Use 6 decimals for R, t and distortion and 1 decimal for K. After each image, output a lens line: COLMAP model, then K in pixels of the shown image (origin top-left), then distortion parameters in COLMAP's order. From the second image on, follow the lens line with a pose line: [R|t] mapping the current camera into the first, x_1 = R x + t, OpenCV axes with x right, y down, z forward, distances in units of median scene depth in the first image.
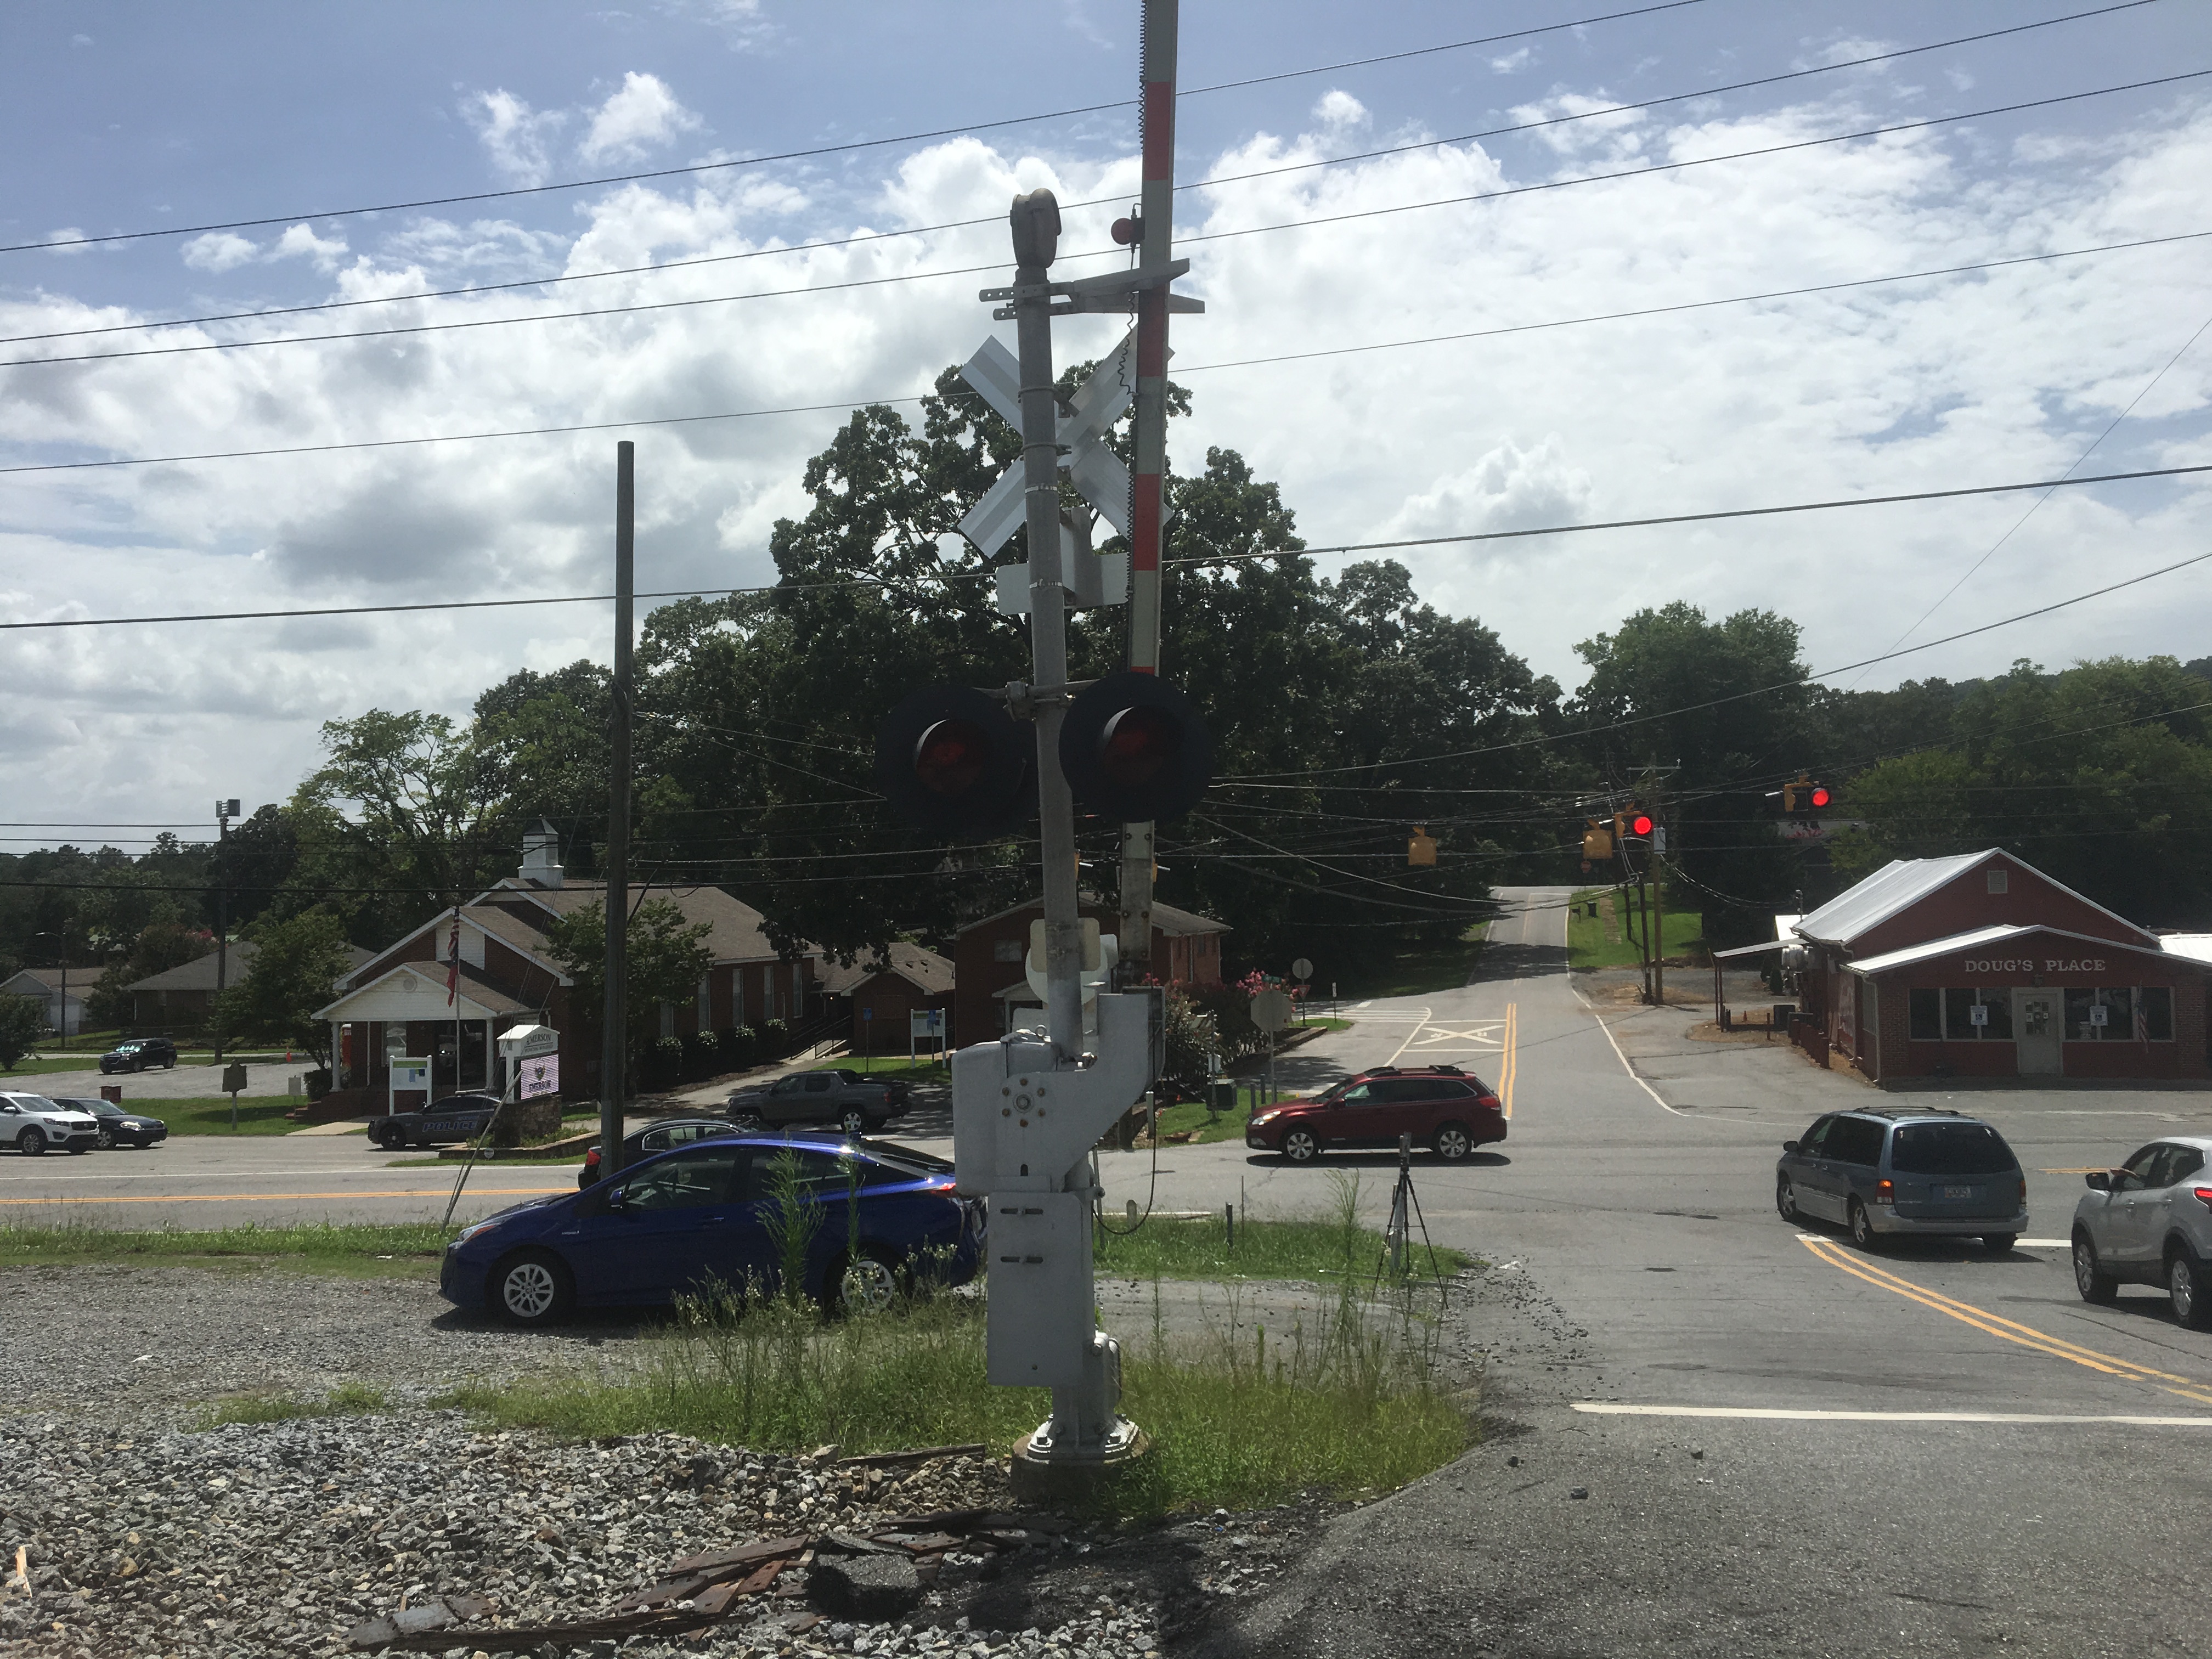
lens RADIAL K [[1899.0, 0, 1067.0], [0, 1899.0, 830.2], [0, 0, 1]] dist [0.163922, -0.177579]
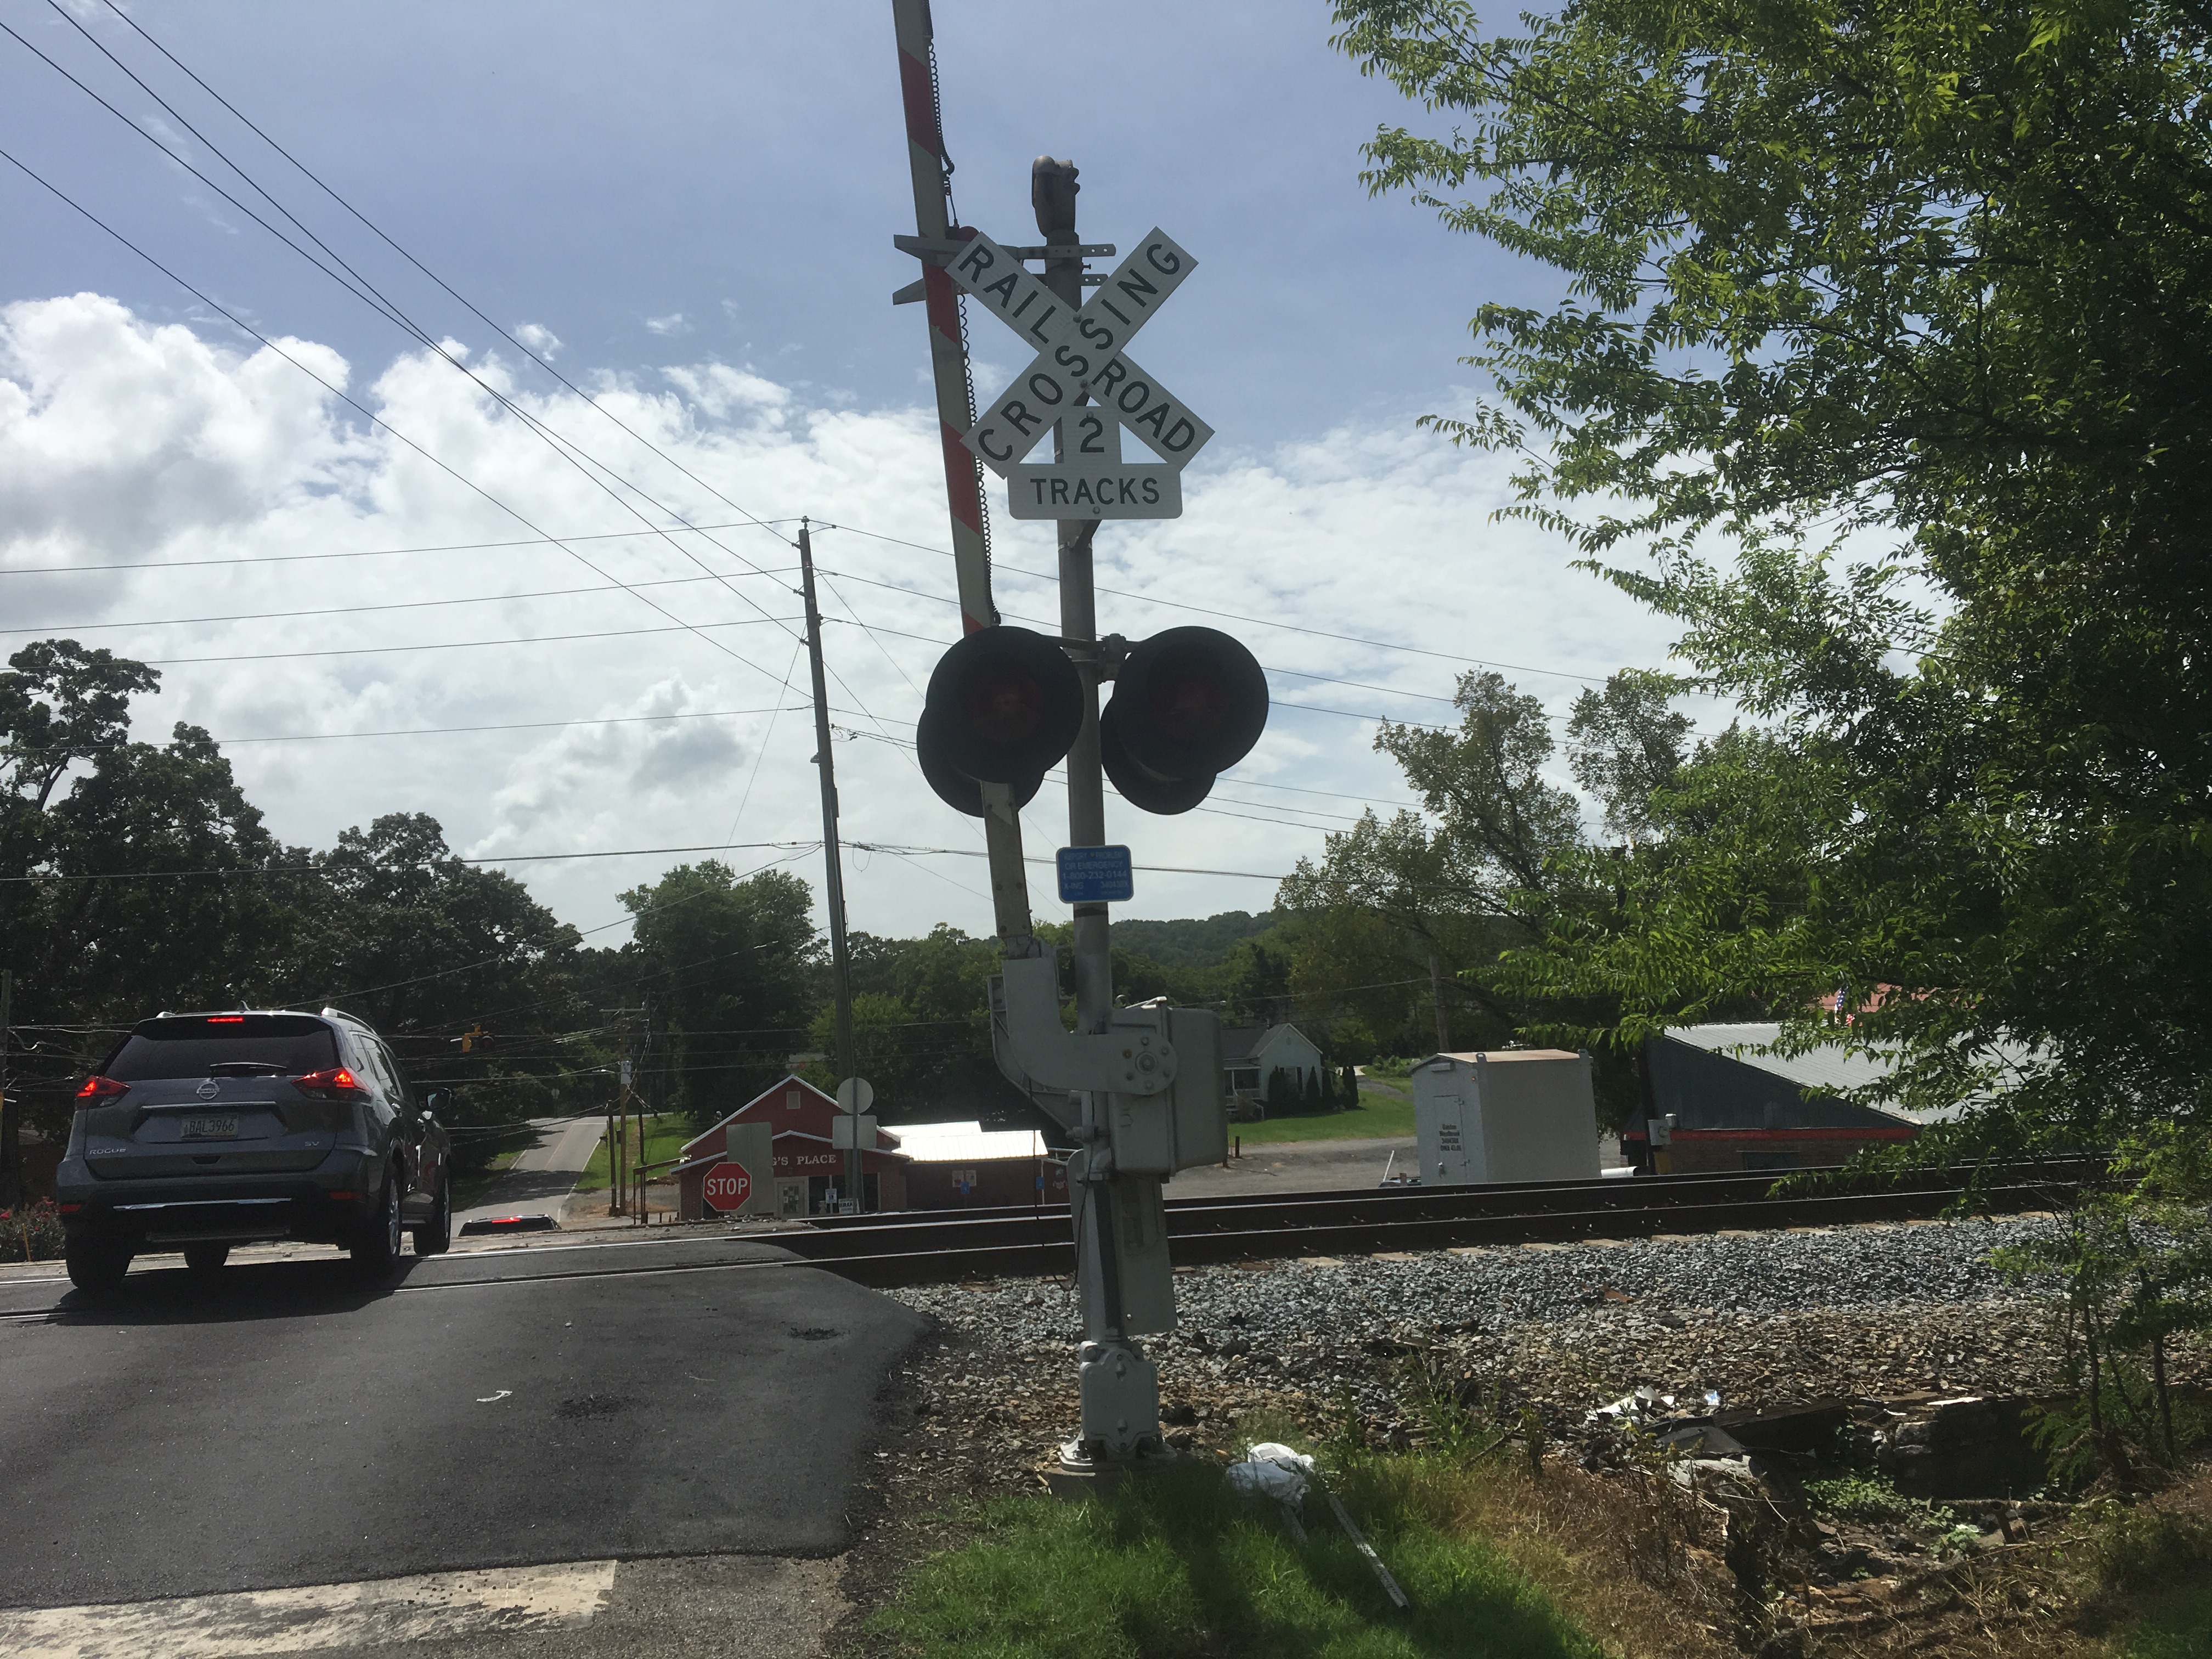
lens RADIAL K [[1871.4, 0, 1088.6], [0, 1871.4, 843.0], [0, 0, 1]] dist [0.103975, -0.171224]
pose [[0.895056, 0.044945, 0.443682, 0.034100], [0.006908, 0.993391, -0.114567, 0.000070], [-0.445900, 0.105609, 0.888831, -0.116460]]
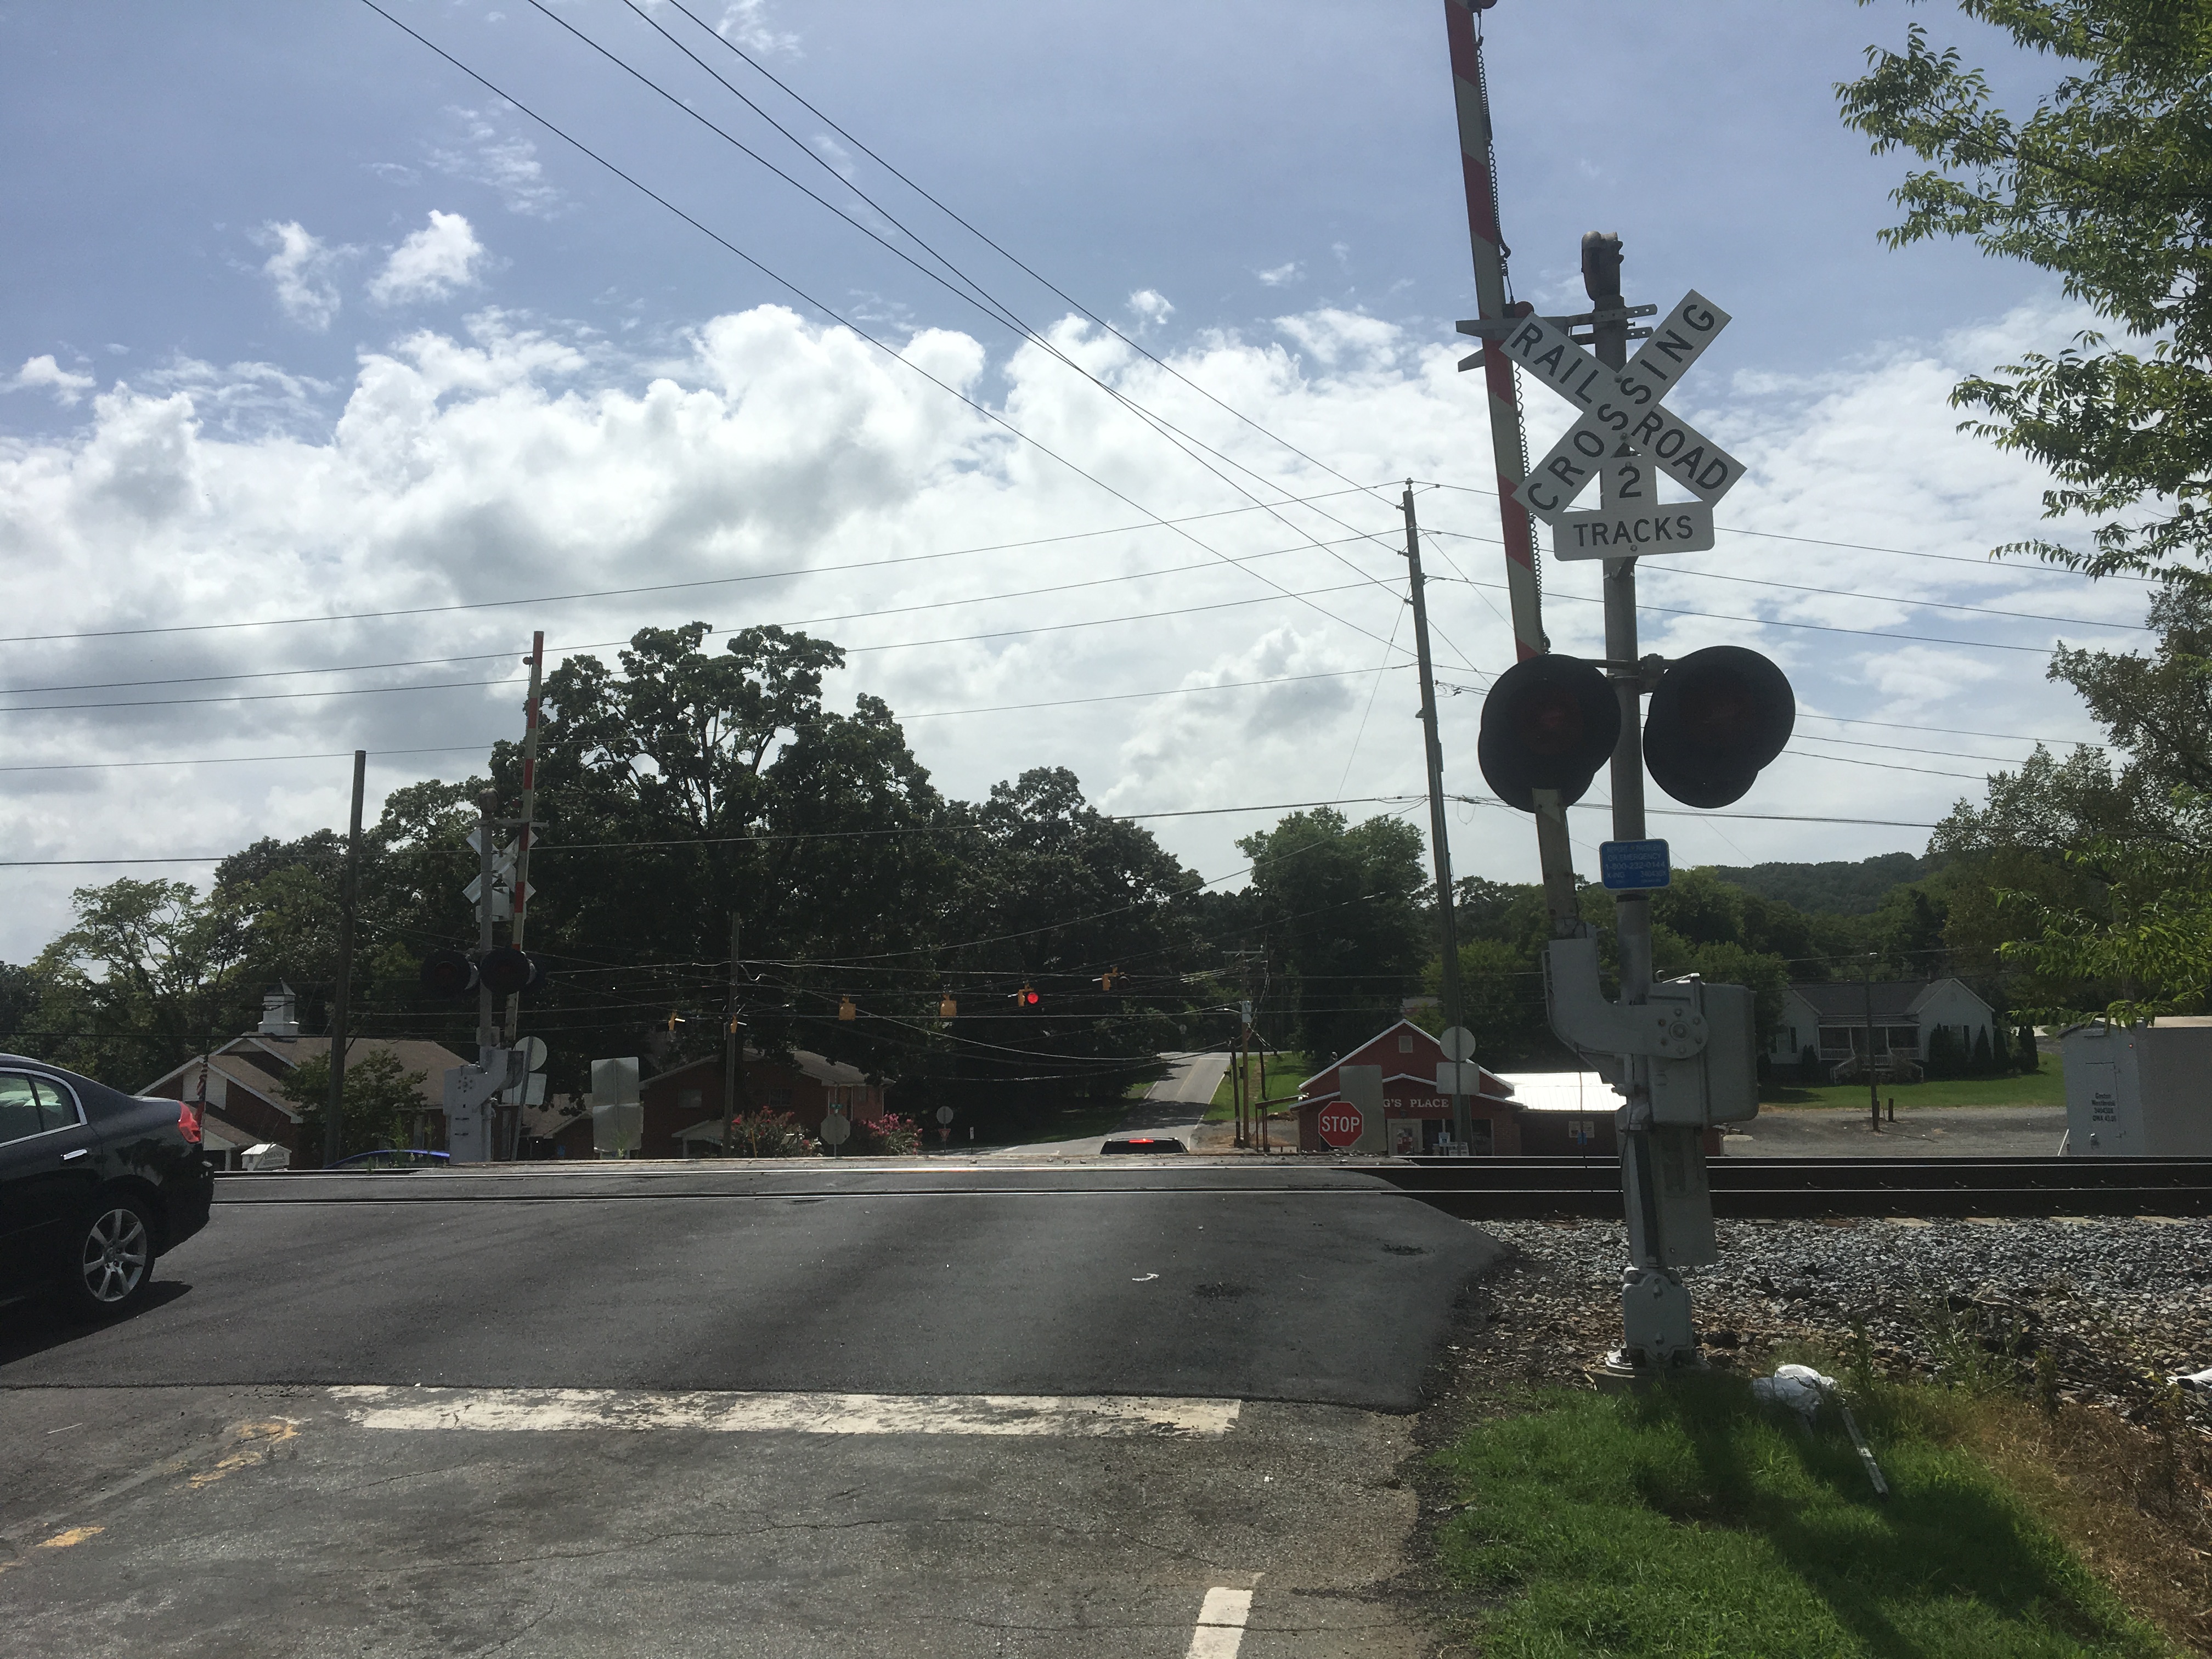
lens RADIAL K [[1871.4, 0, 1088.6], [0, 1871.4, 843.0], [0, 0, 1]] dist [0.103975, -0.171224]
pose [[0.990275, 0.025699, 0.136726, 0.031725], [-0.014352, 0.996418, -0.083342, -0.000510], [-0.138378, 0.080569, 0.987097, -0.128015]]
